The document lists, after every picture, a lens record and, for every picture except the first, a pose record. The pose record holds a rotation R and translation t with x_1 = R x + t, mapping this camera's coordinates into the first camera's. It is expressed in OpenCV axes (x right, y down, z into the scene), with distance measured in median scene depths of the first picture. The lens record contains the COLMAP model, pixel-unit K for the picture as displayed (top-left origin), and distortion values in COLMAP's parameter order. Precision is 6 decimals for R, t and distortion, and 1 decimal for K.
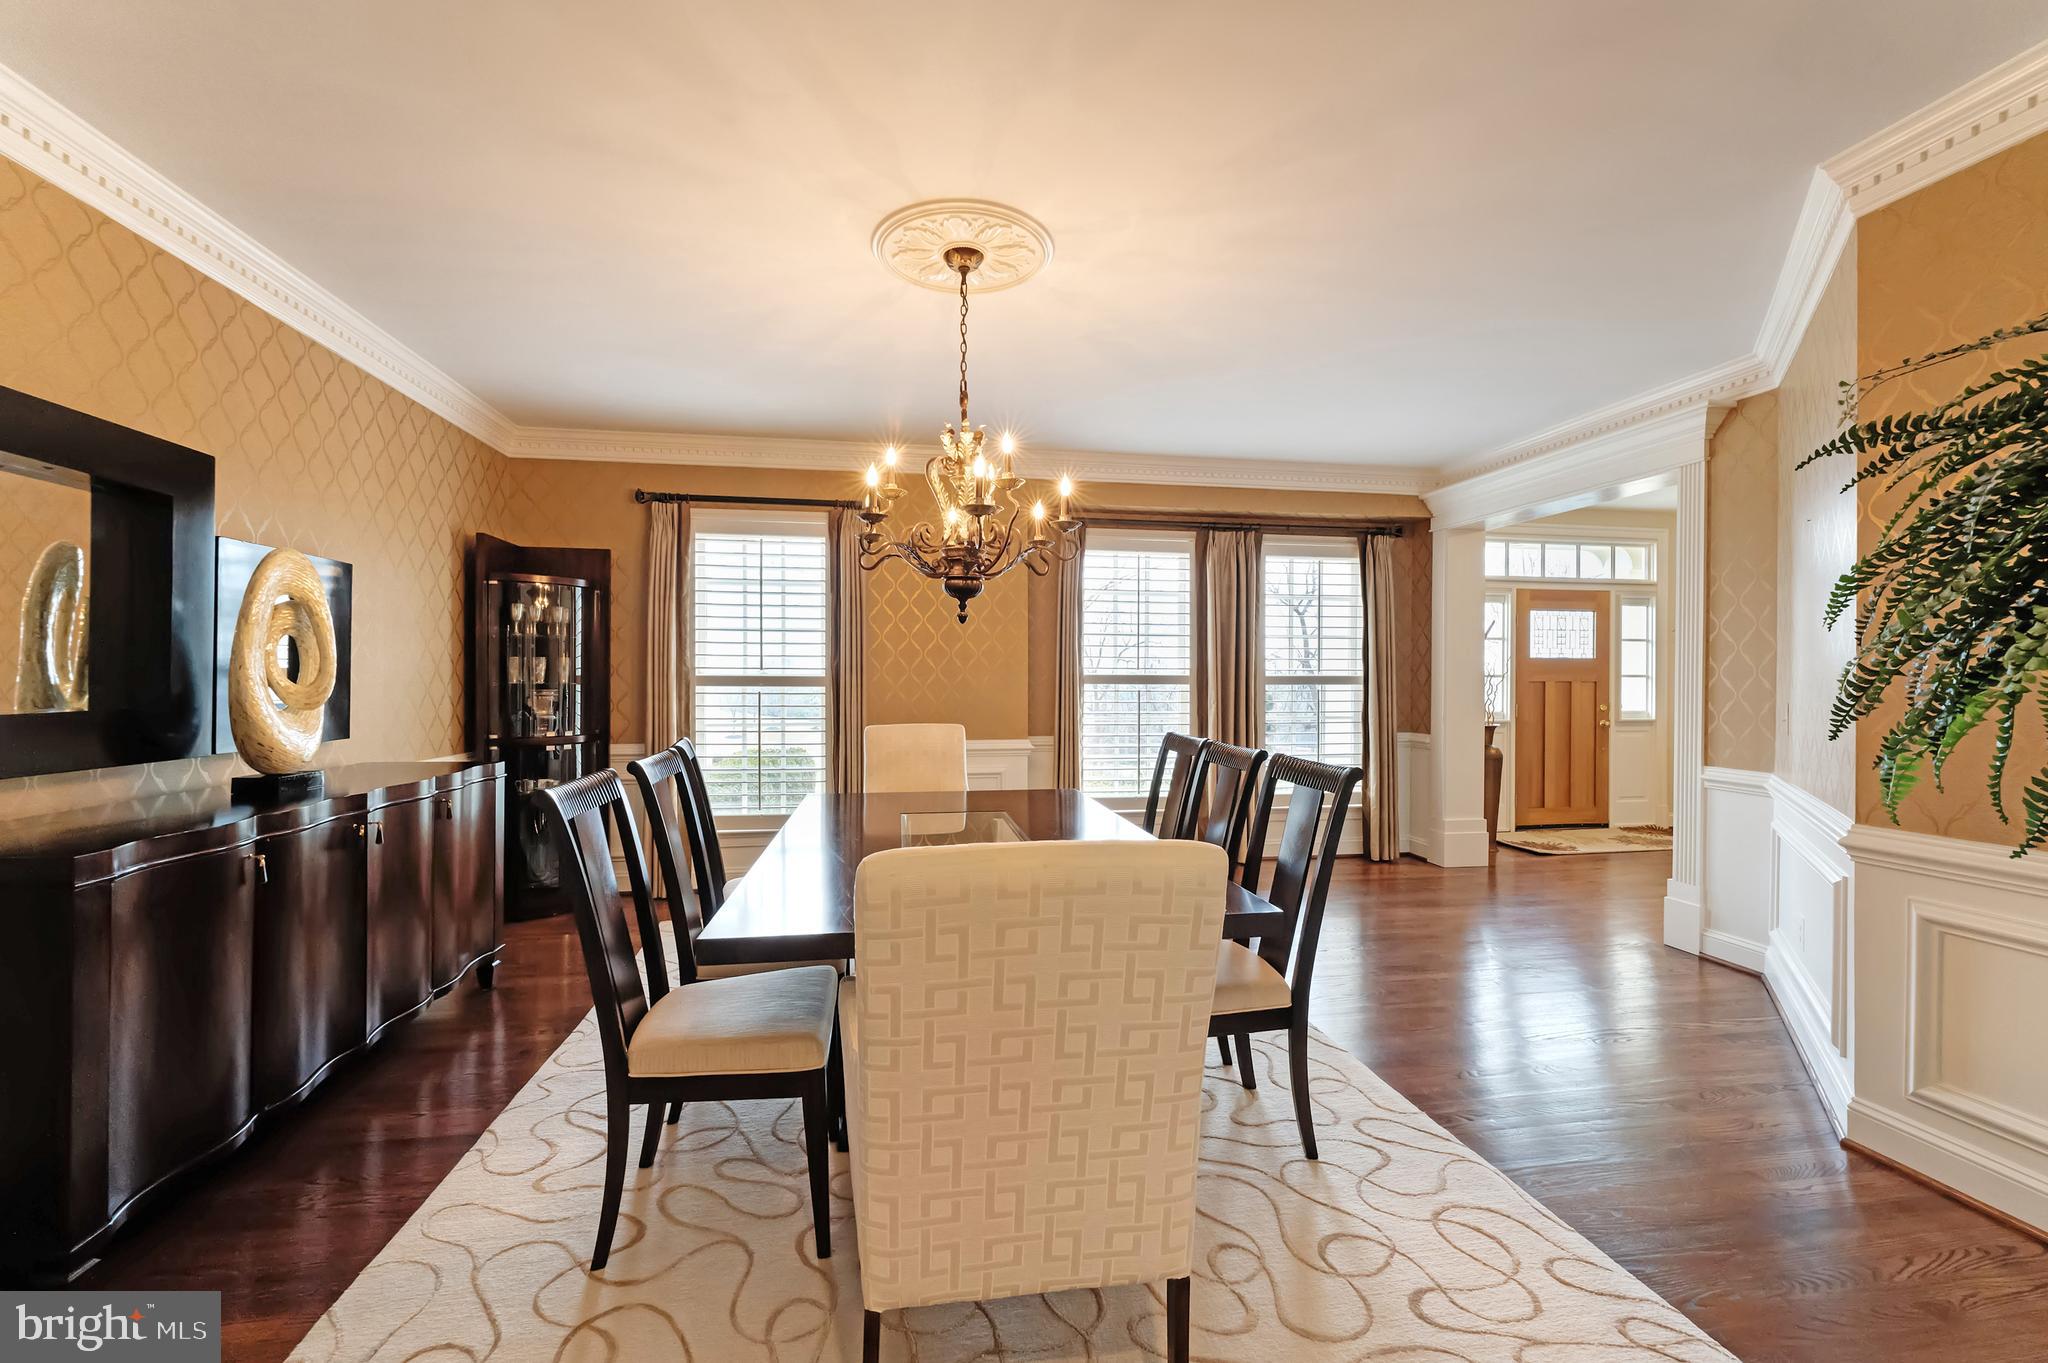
lens RADIAL K [[861.7, 0, 1033.2], [0, 861.7, 682.2], [0, 0, 1]] dist [-0.006529, 0.001517]
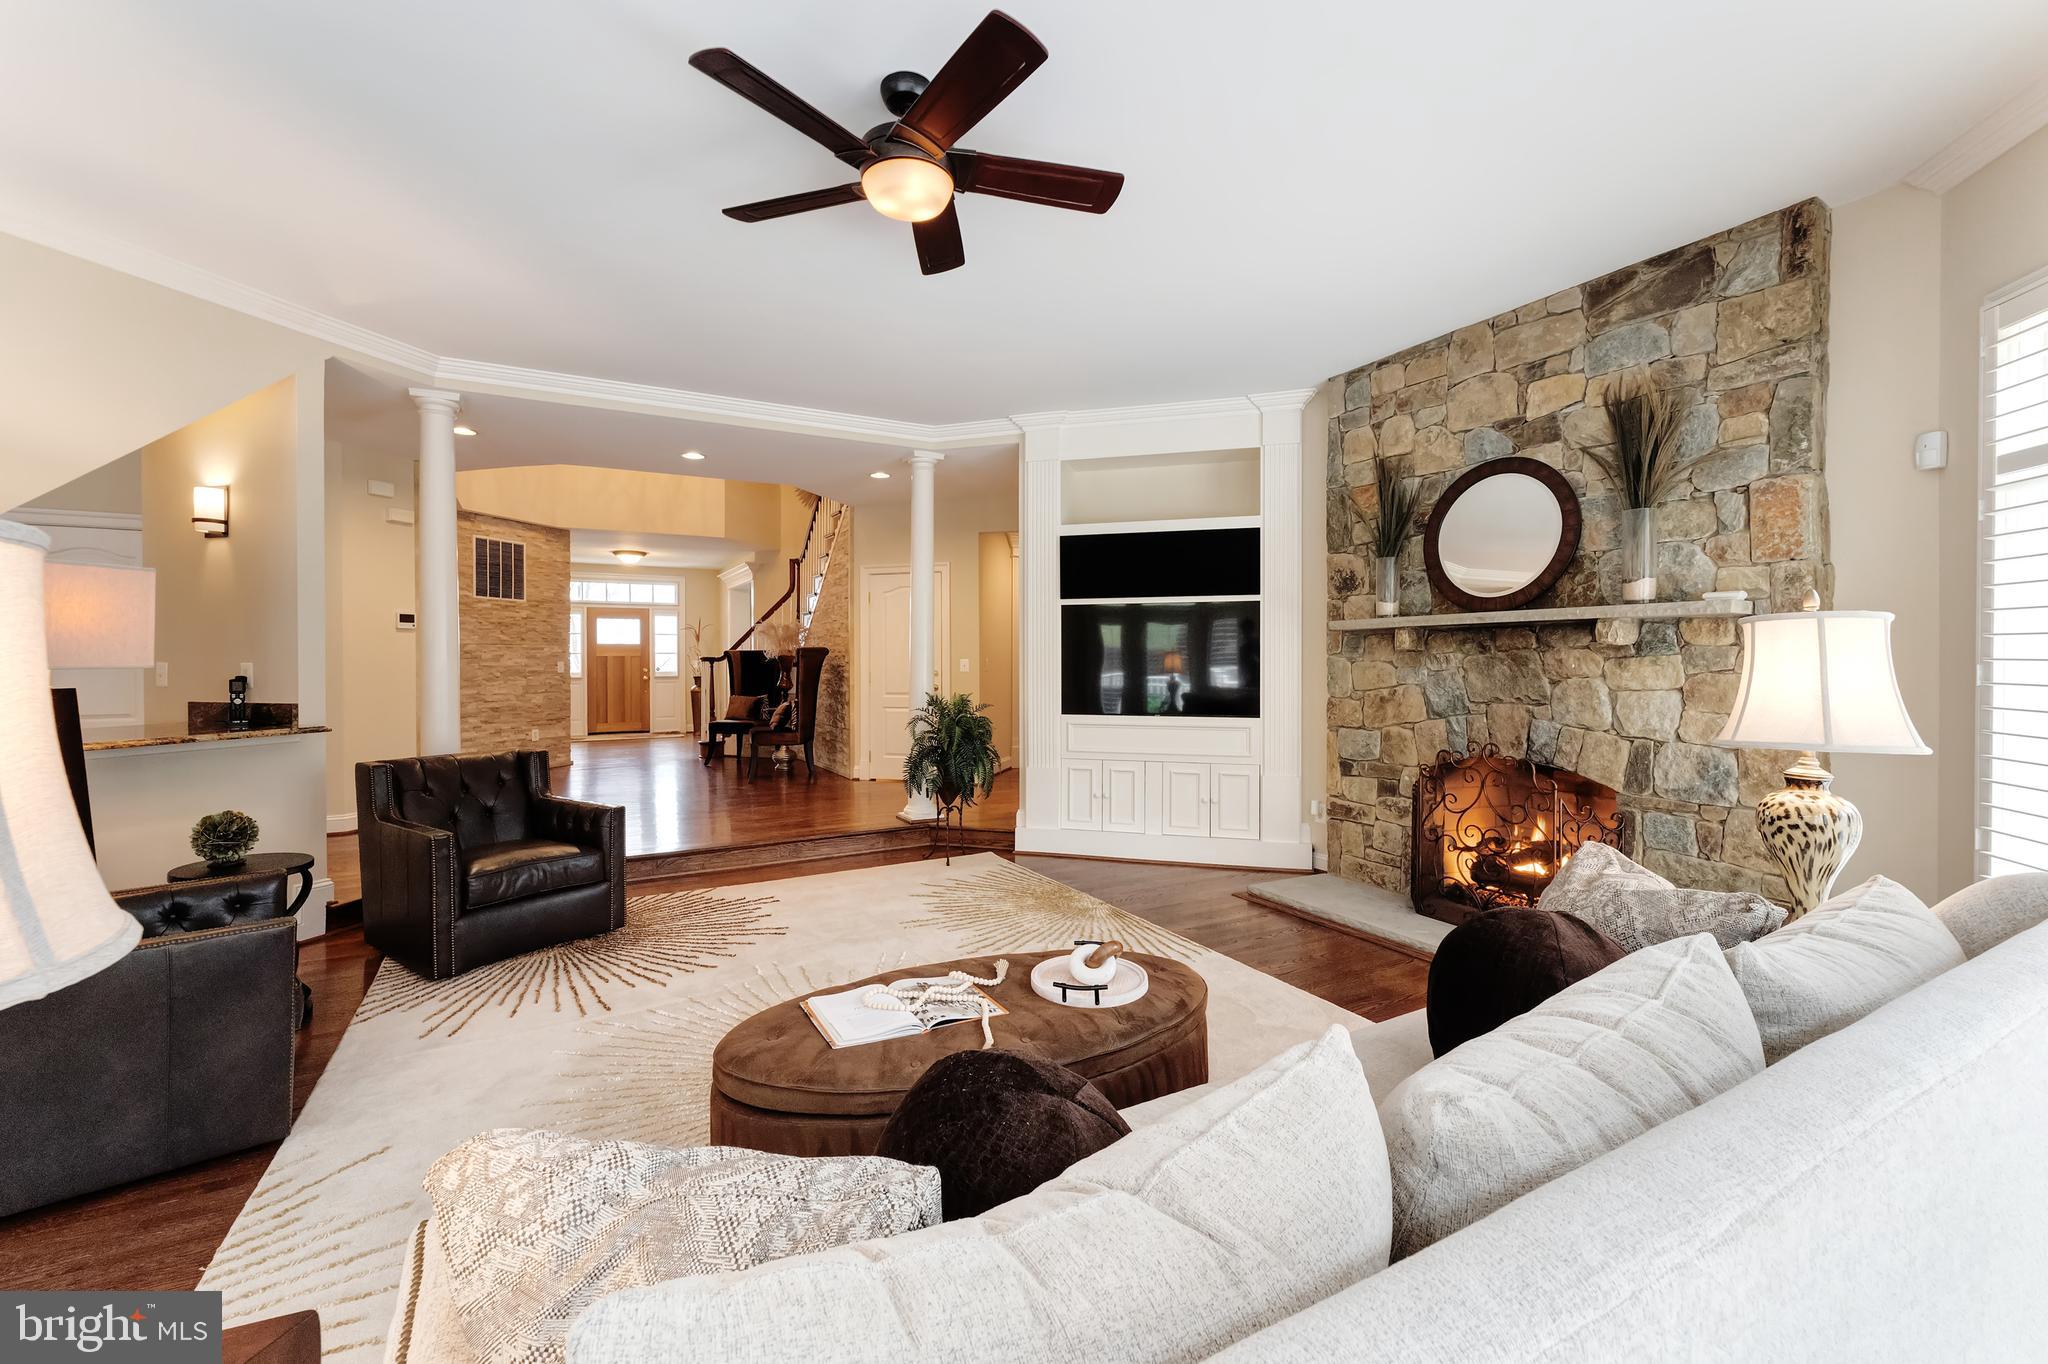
lens RADIAL K [[863.1, 0, 963.9], [0, 863.1, 672.6], [0, 0, 1]] dist [-0.004146, 0.001687]
pose [[0.967705, -0.013359, 0.251731, 0.882404], [0.010303, 0.999856, 0.013454, 0.017430], [-0.251875, -0.010426, 0.967704, -1.044741]]
